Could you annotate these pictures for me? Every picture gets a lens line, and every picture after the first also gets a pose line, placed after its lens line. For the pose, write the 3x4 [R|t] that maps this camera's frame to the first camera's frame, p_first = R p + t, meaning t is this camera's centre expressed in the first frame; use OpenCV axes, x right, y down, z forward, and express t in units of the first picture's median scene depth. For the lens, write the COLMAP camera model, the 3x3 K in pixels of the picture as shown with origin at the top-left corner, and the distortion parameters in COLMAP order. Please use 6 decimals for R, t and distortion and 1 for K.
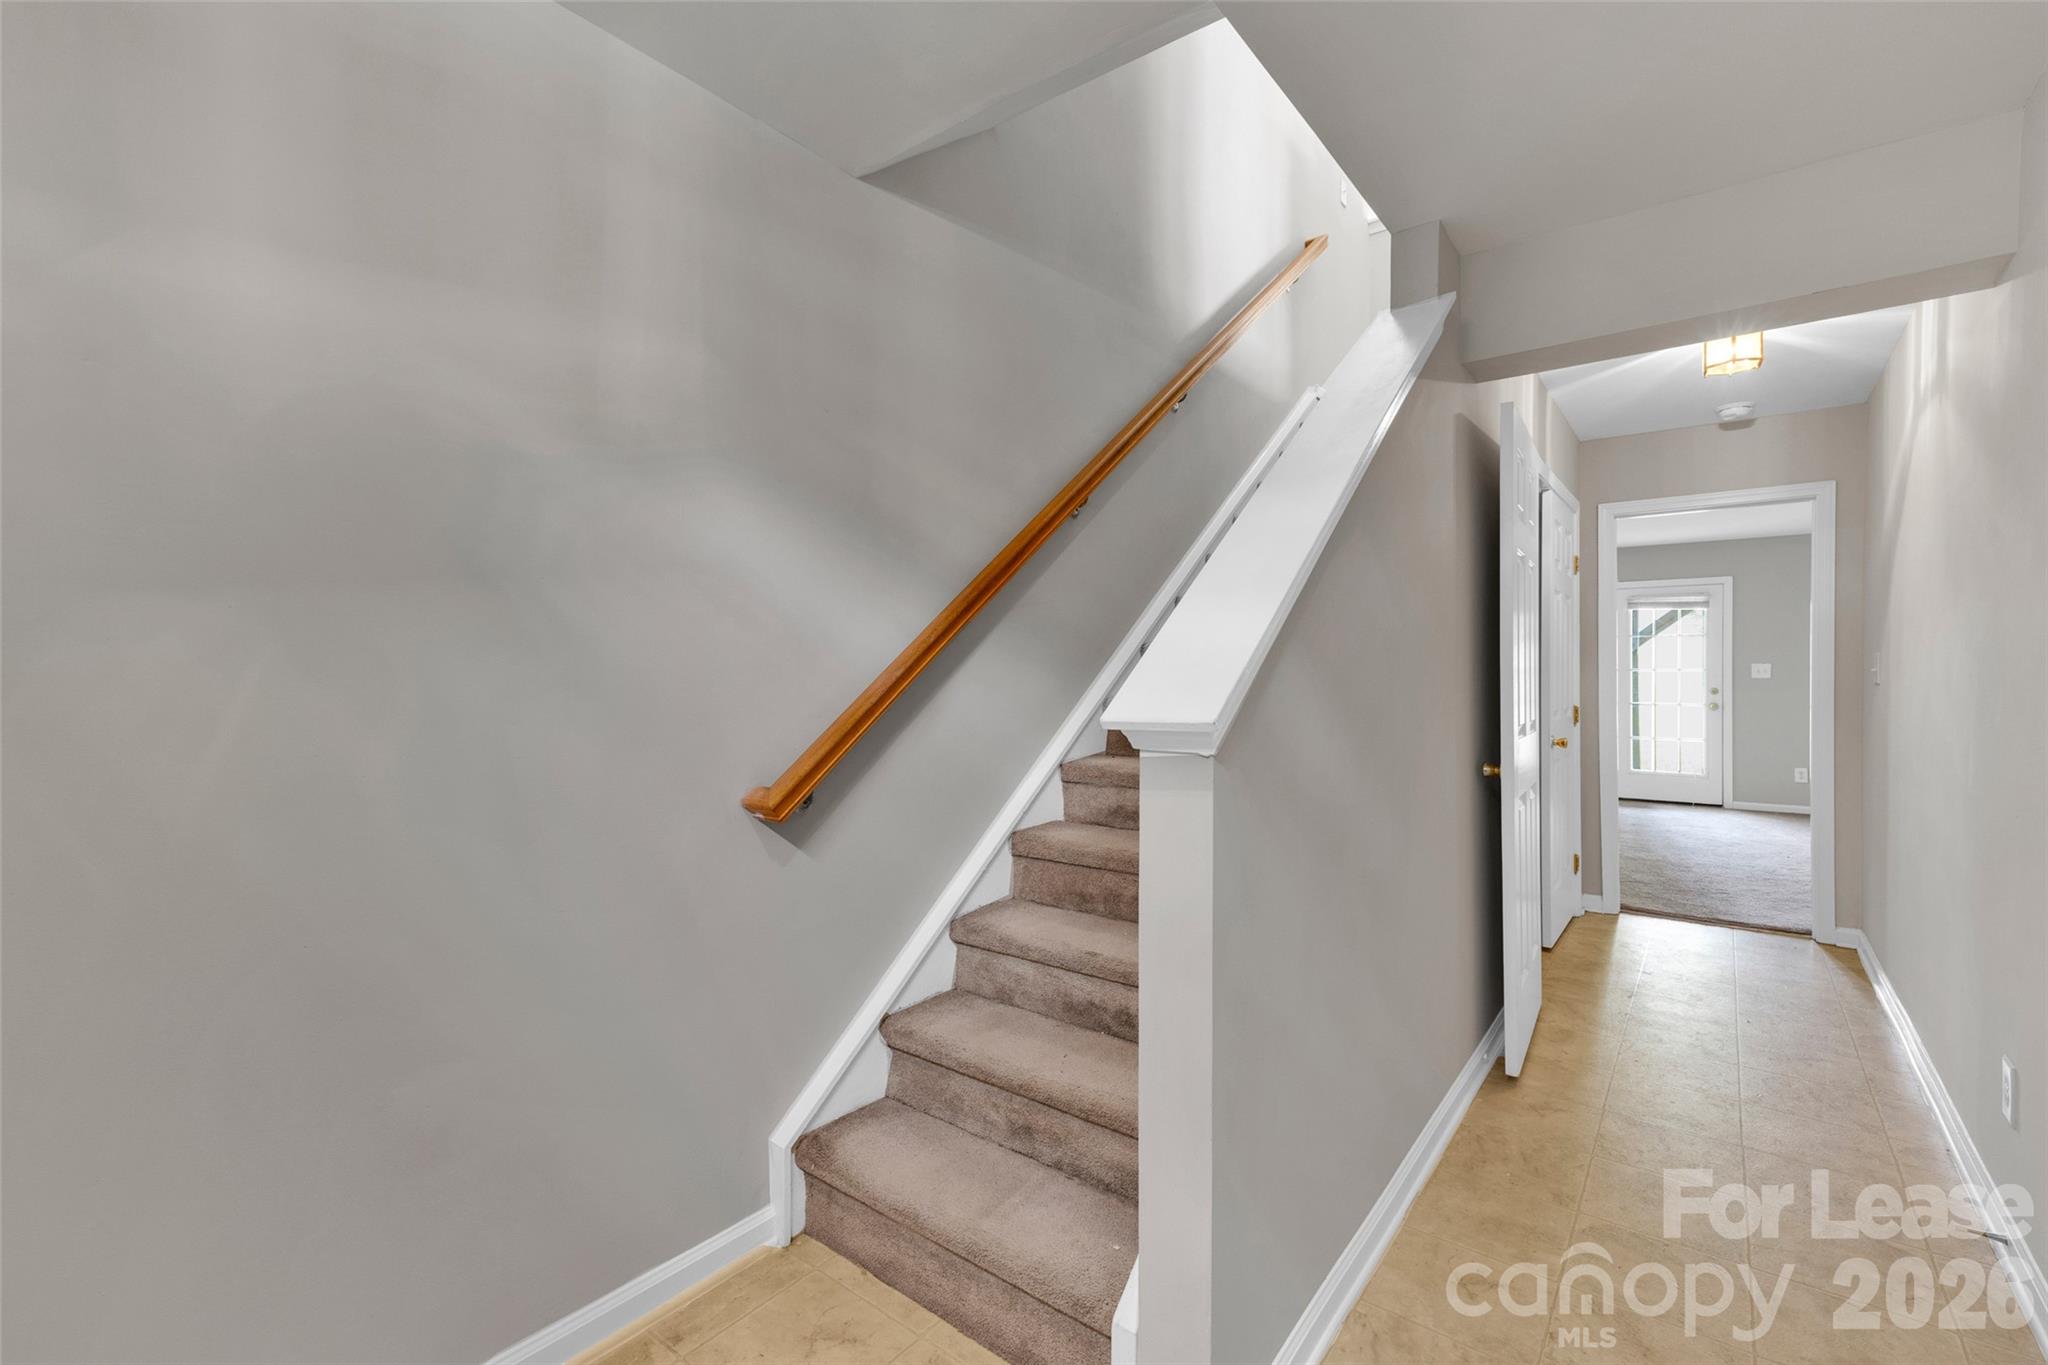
lens RADIAL K [[897.4, 0, 1021.6], [0, 897.4, 674.9], [0, 0, 1]] dist [0.000416, -0.000217]
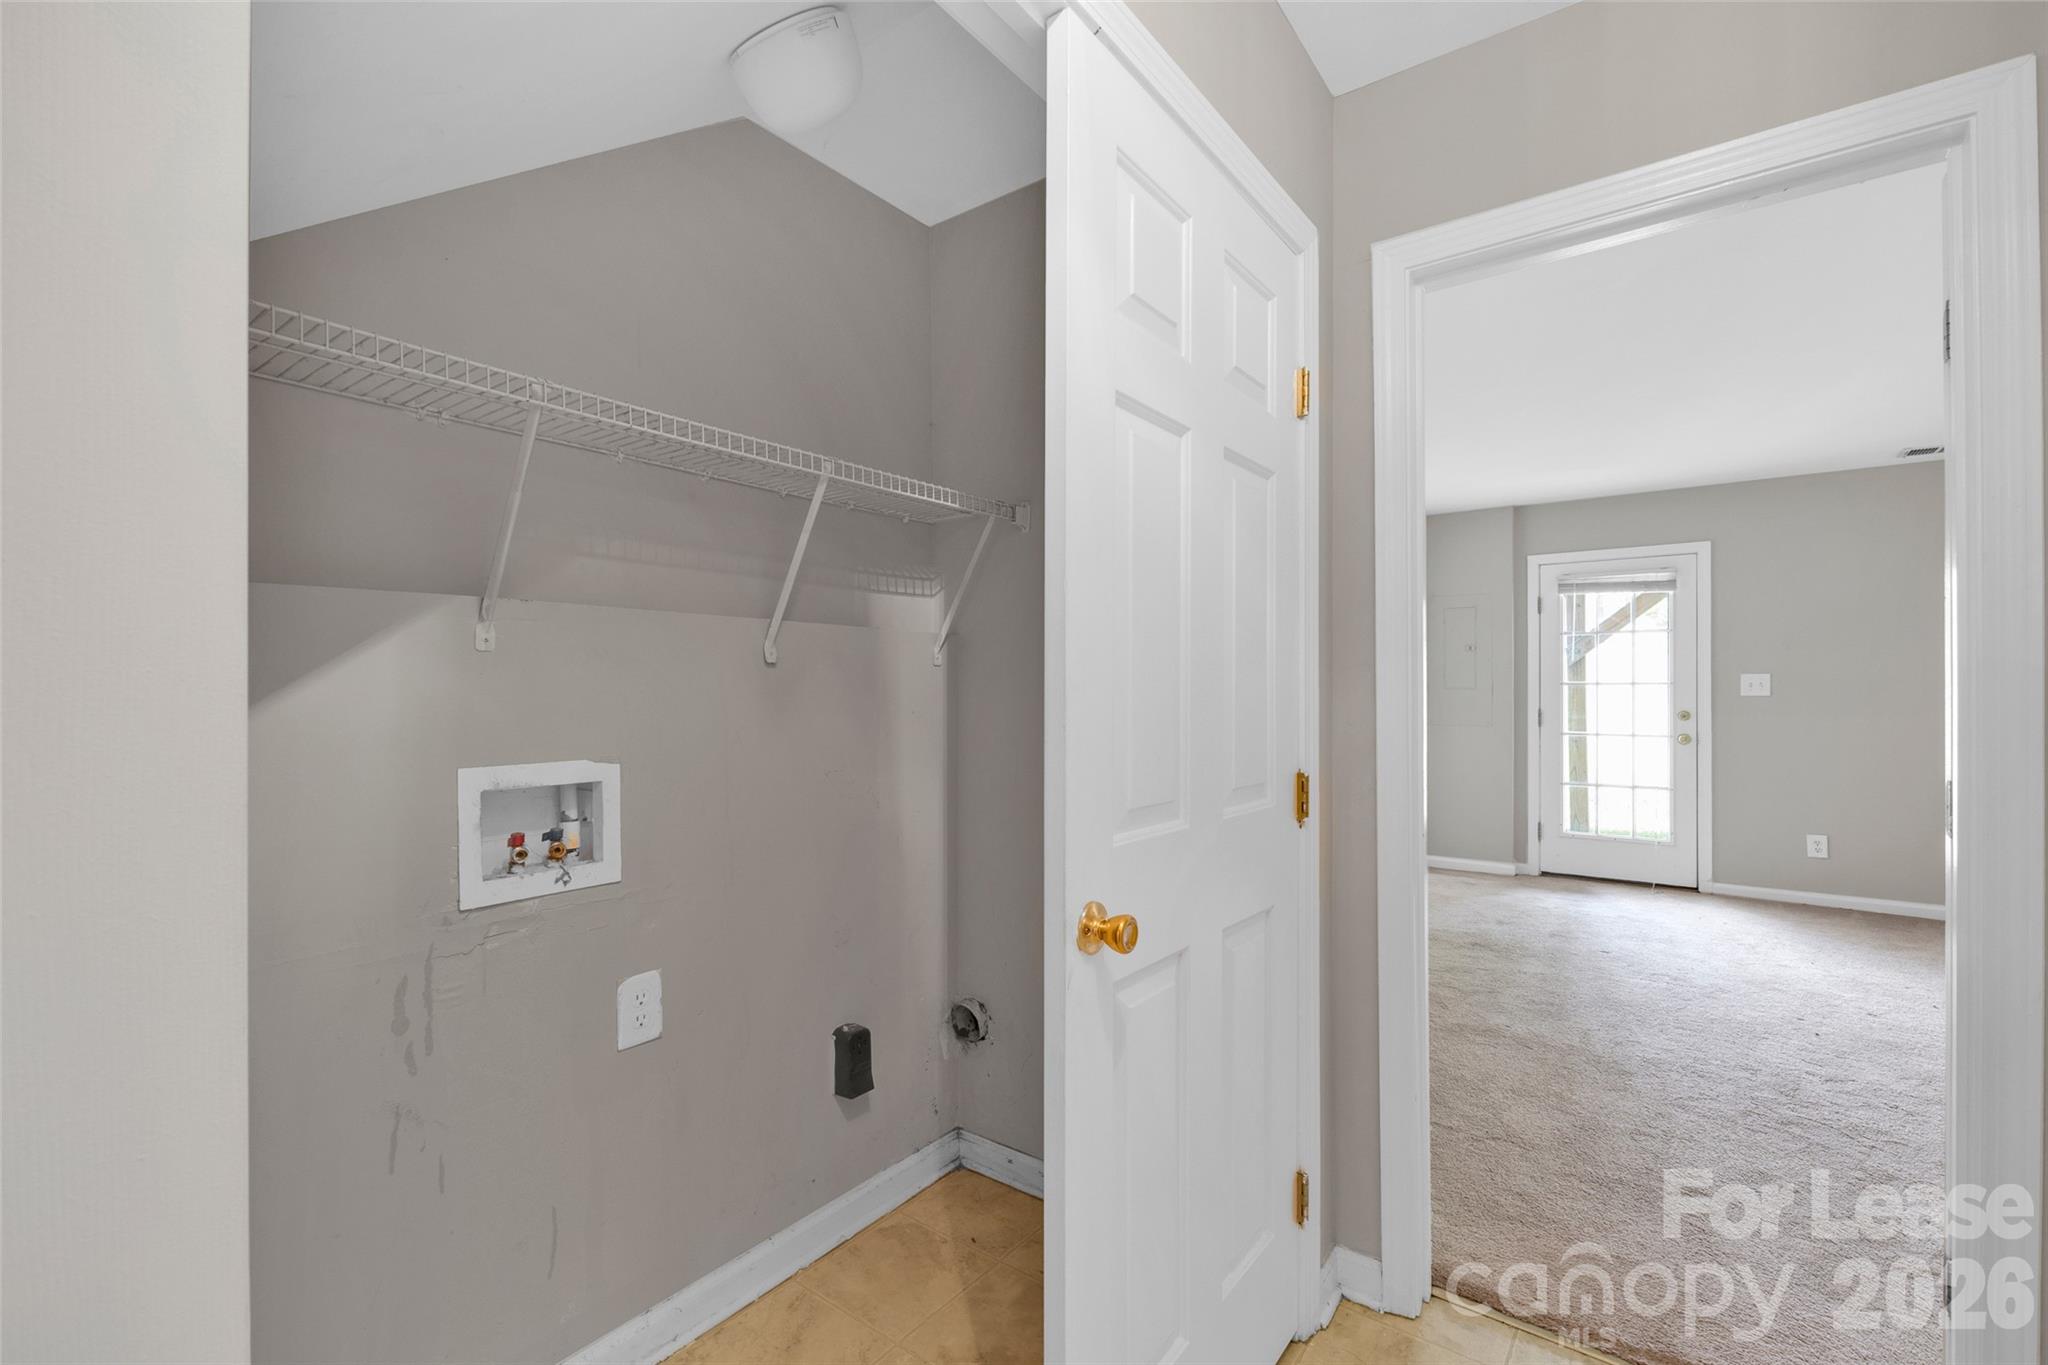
lens RADIAL K [[897.4, 0, 1023.2], [0, 897.4, 688.5], [0, 0, 1]] dist [0.000416, -0.000217]
pose [[0.999858, 0.000701, 0.016831, 0.276890], [-0.000590, 0.999978, -0.006616, 0.002731], [-0.016835, 0.006605, 0.999836, 0.351161]]
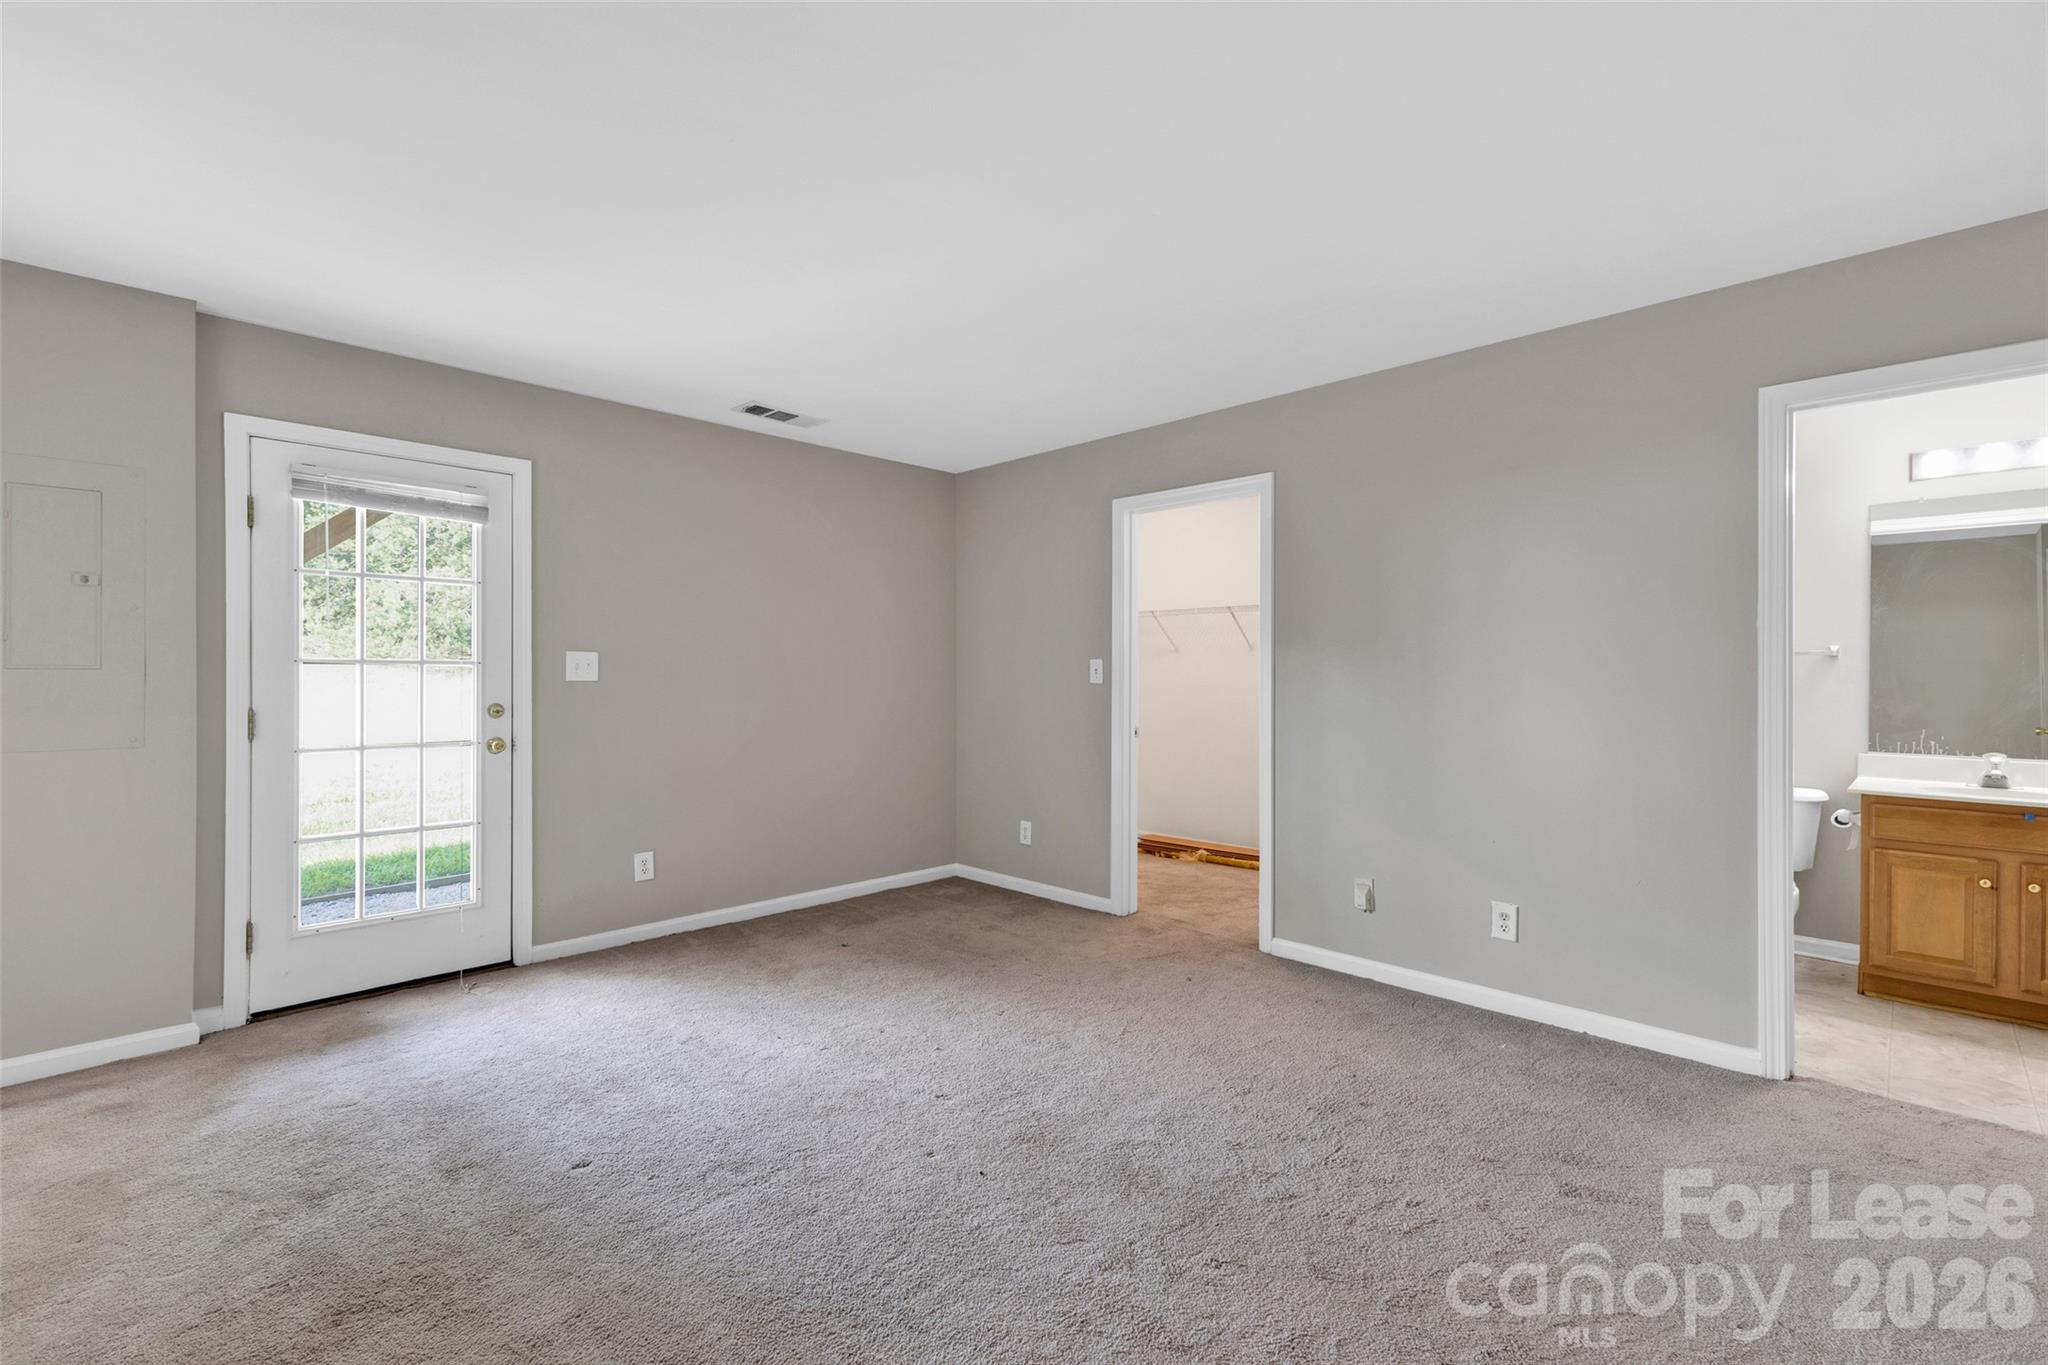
lens RADIAL K [[897.4, 0, 1028.4], [0, 897.4, 678.5], [0, 0, 1]] dist [0.000416, -0.000217]
pose [[0.119718, -0.001727, 0.992806, 0.363754], [0.000815, 0.999998, 0.001641, 0.001559], [-0.992808, 0.000613, 0.119719, 0.691092]]
